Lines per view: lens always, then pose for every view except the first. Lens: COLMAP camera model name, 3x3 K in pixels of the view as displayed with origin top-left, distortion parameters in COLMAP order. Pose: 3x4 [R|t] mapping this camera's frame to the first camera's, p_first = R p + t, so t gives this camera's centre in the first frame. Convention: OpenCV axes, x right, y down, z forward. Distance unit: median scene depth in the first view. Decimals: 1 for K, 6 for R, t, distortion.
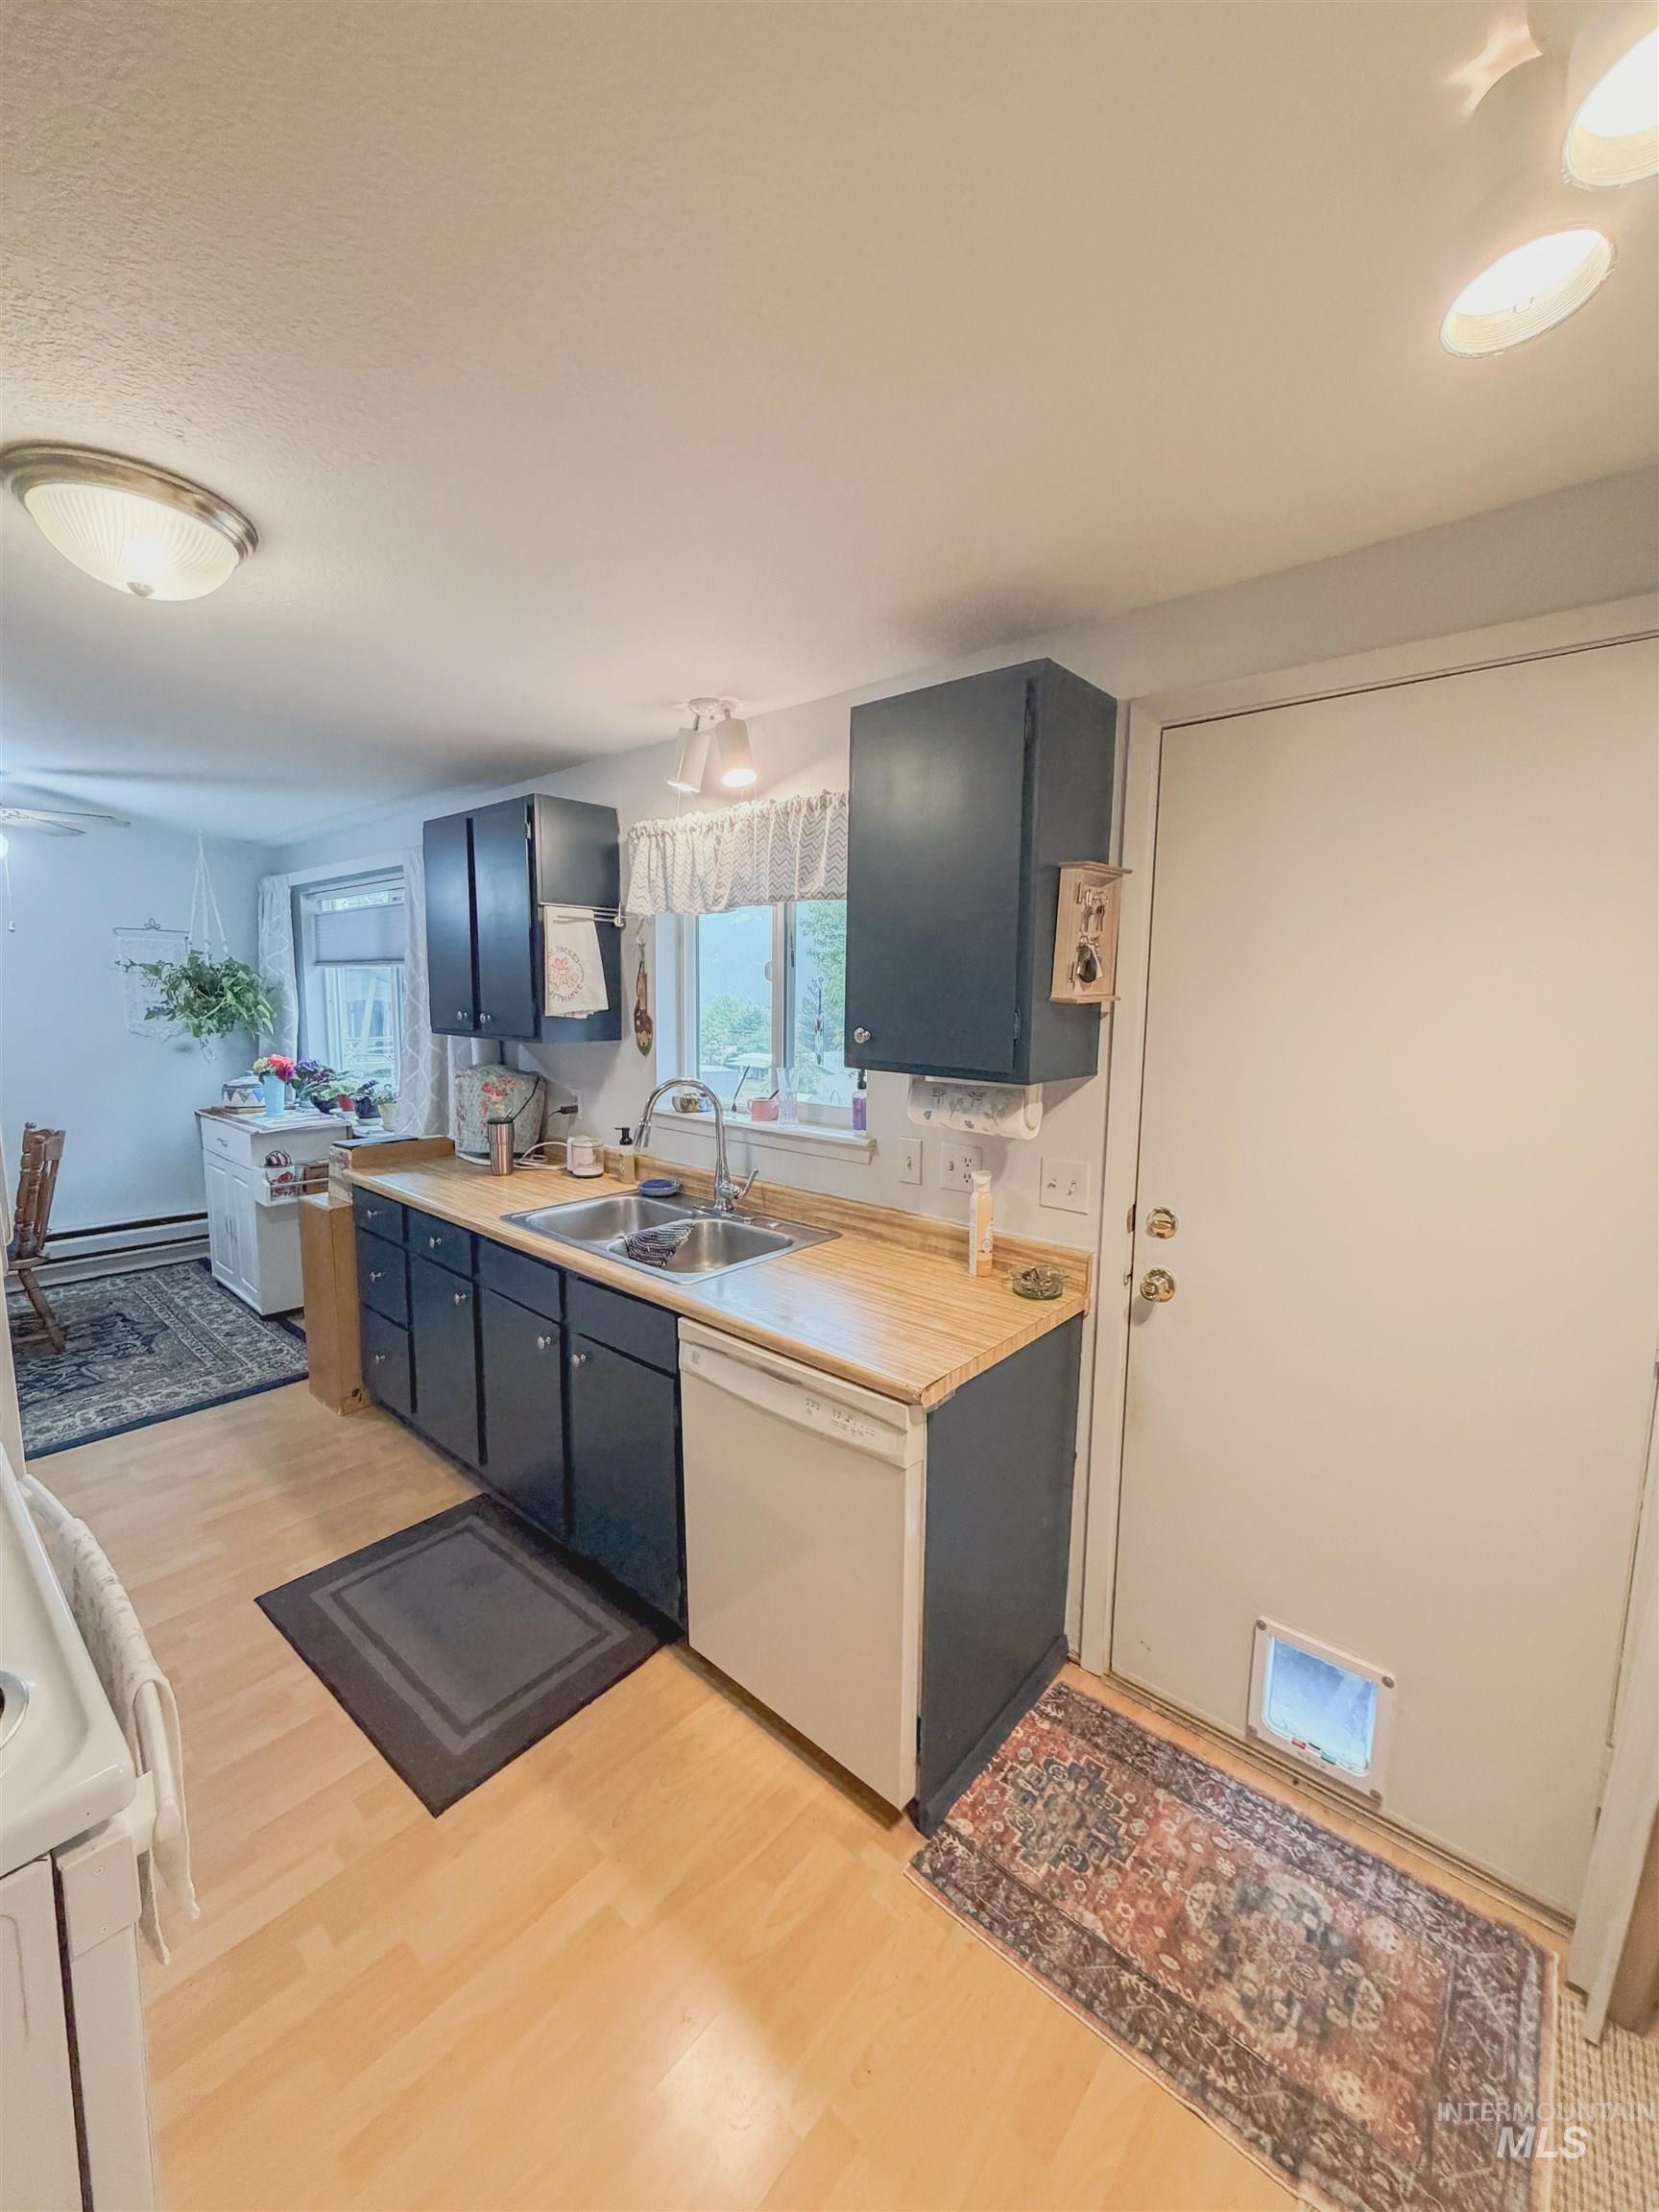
lens RADIAL K [[878.9, 0, 822.1], [0, 878.9, 1099.0], [0, 0, 1]] dist [0.001210, -0.000178]
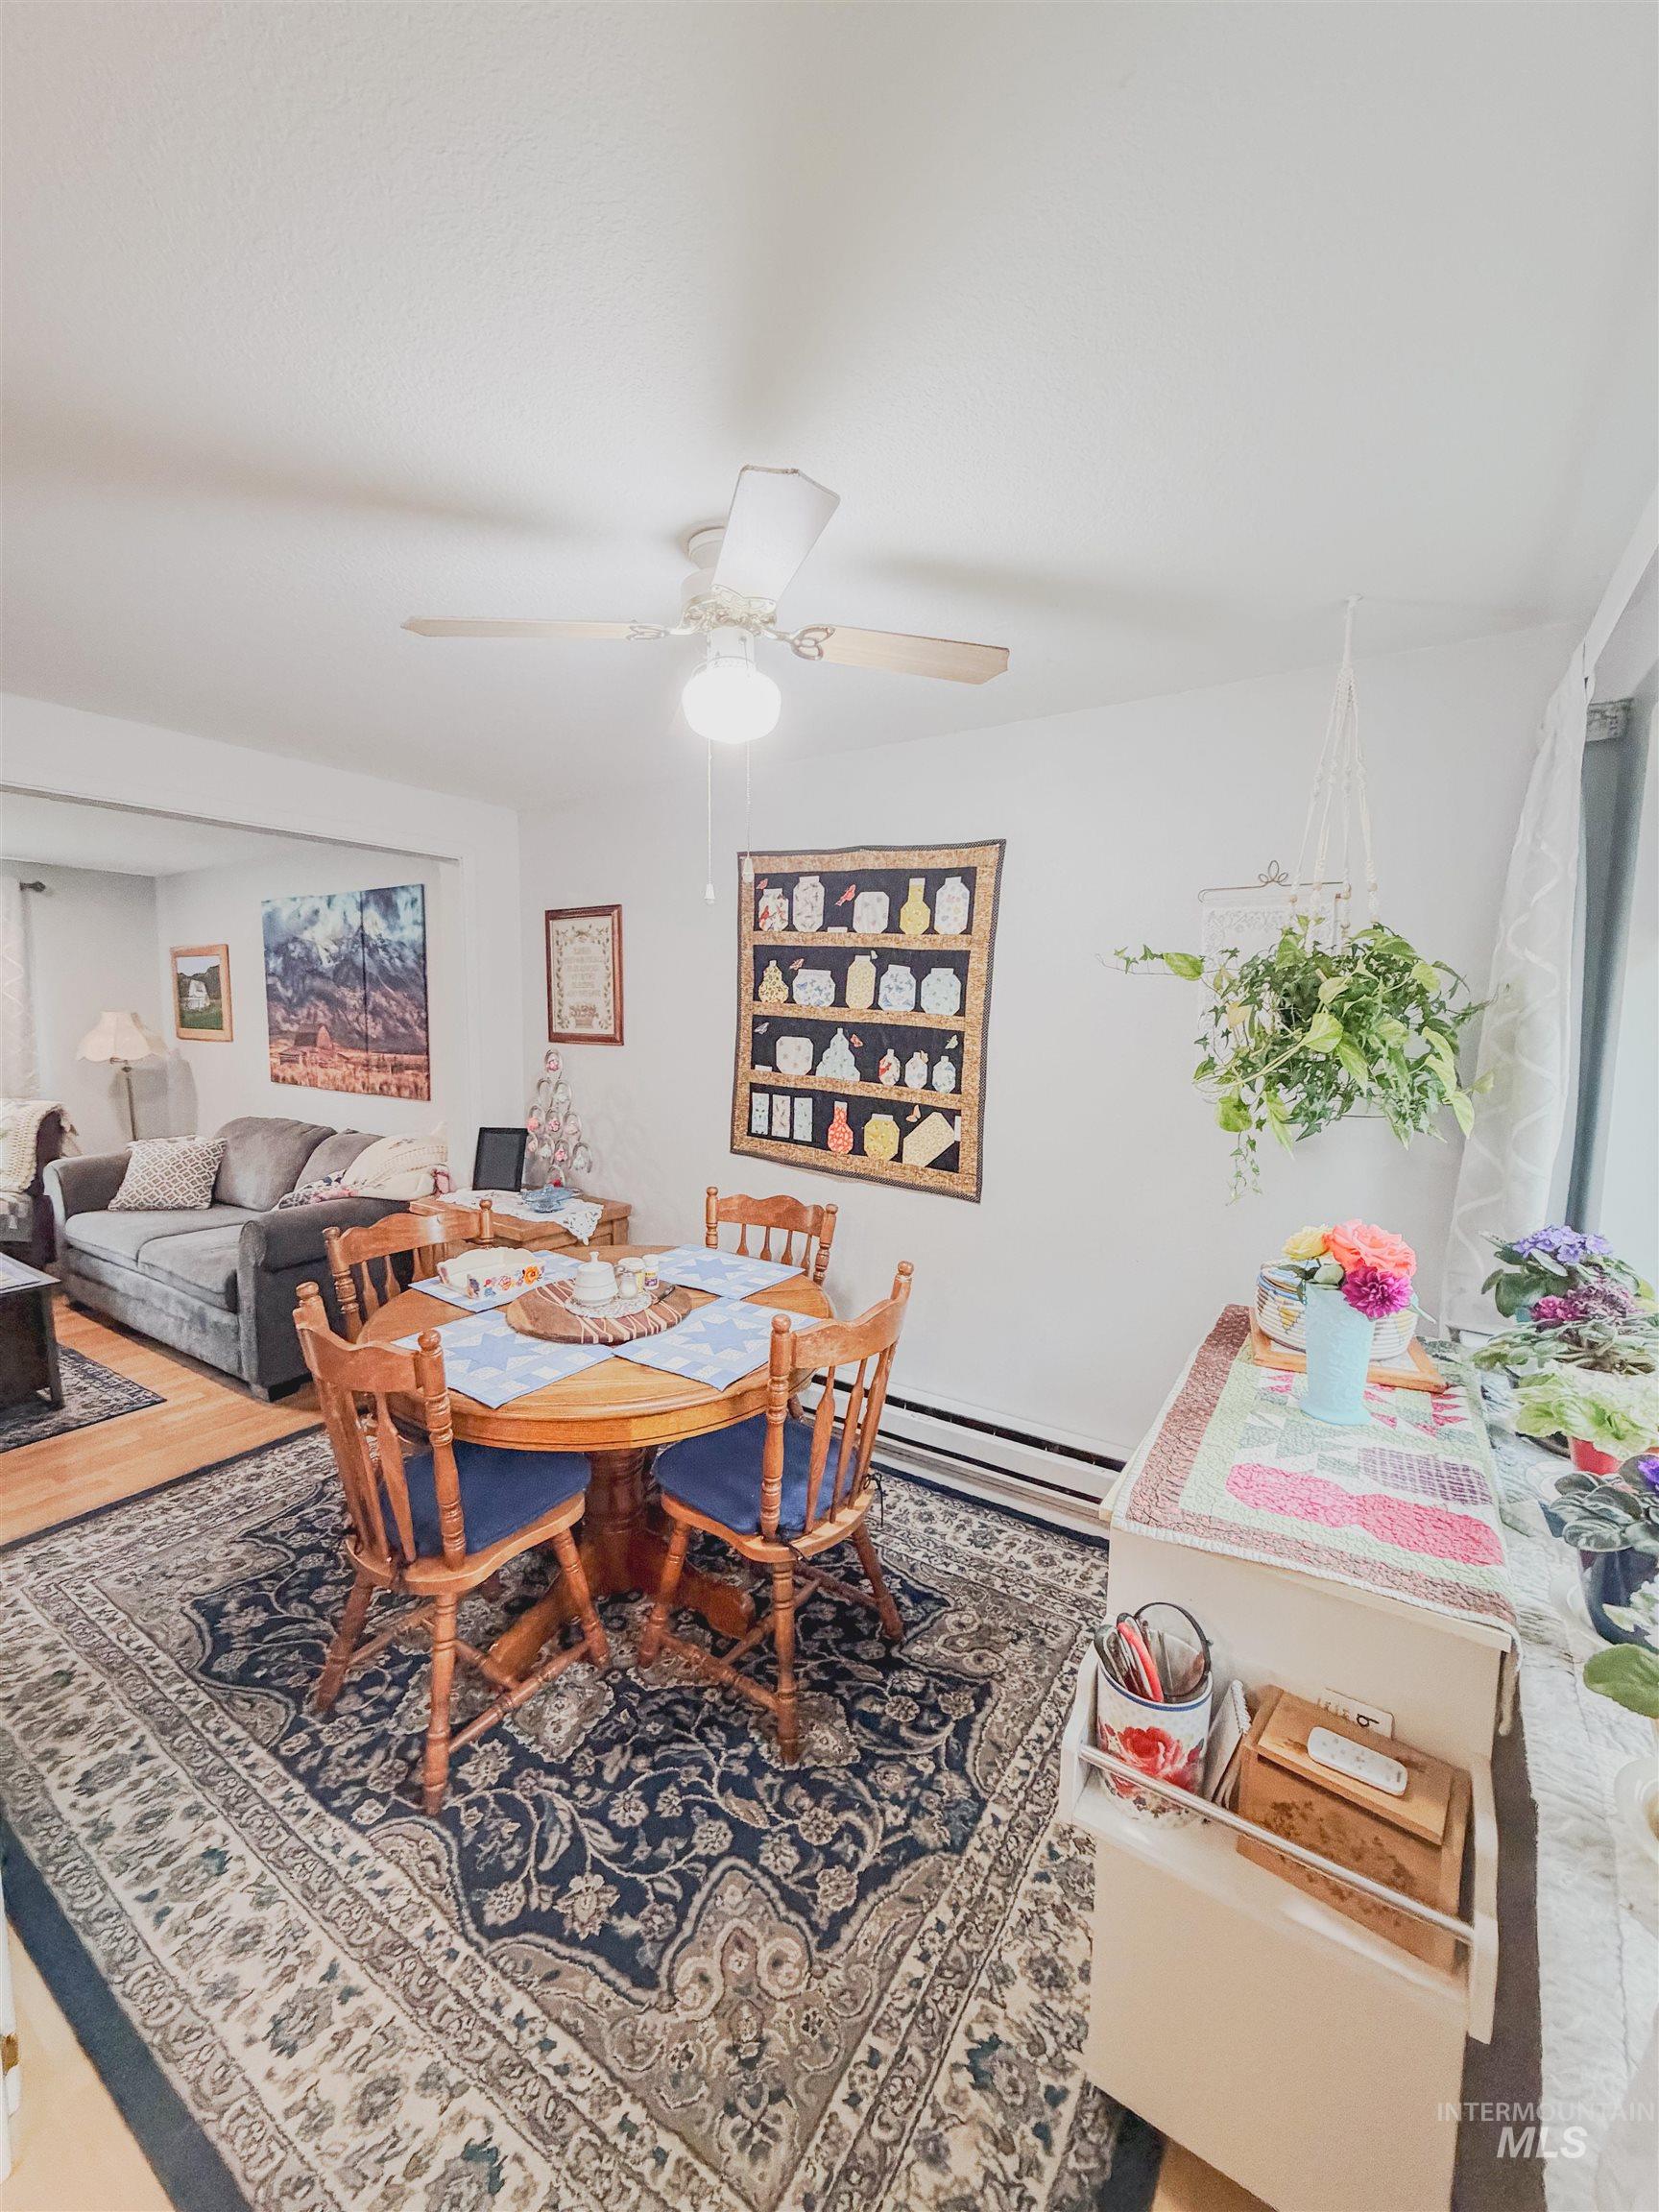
lens RADIAL K [[878.9, 0, 824.9], [0, 878.9, 1095.0], [0, 0, 1]] dist [0.001210, -0.000178]
pose [[0.143253, 0.082969, -0.986202, -0.427487], [-0.127260, 0.989752, 0.064782, -0.107766], [0.981470, 0.116224, 0.152343, 0.928812]]
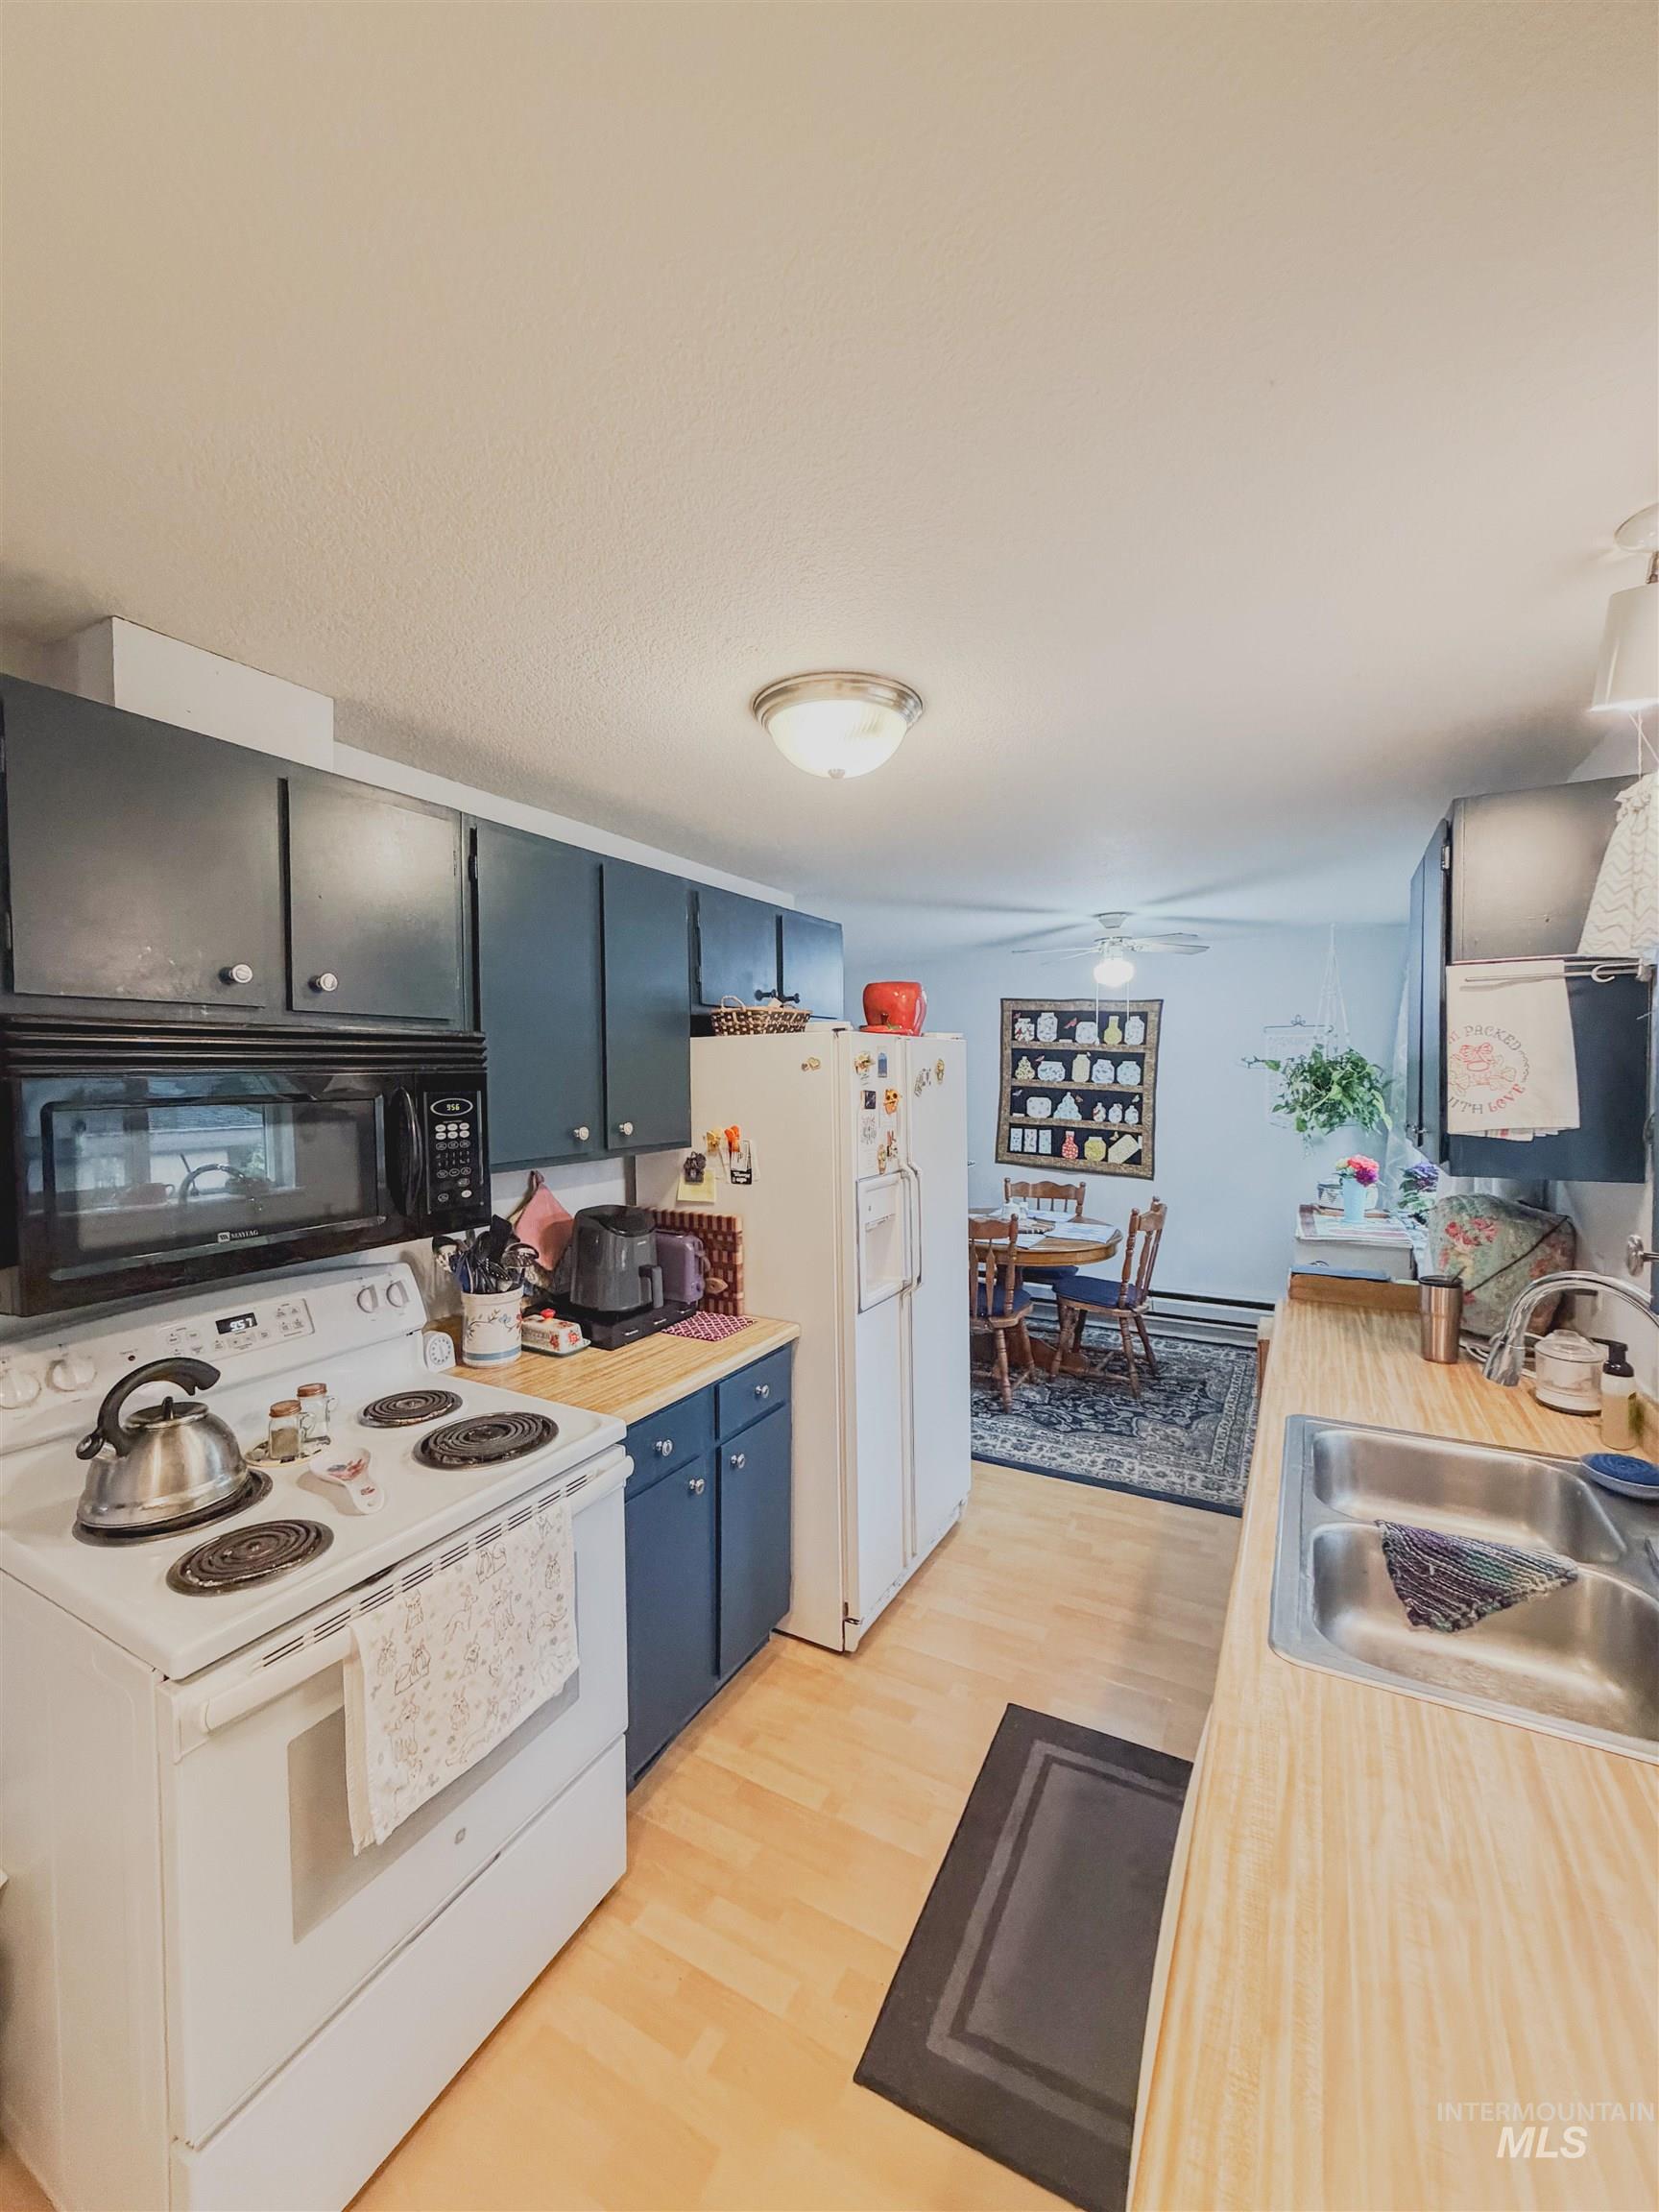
lens RADIAL K [[878.9, 0, 826.8], [0, 878.9, 1094.5], [0, 0, 1]] dist [0.001210, -0.000178]
pose [[0.219743, 0.012906, -0.975472, 0.169417], [-0.108464, 0.994036, -0.011282, -0.051655], [0.969509, 0.108283, 0.219832, 0.317848]]
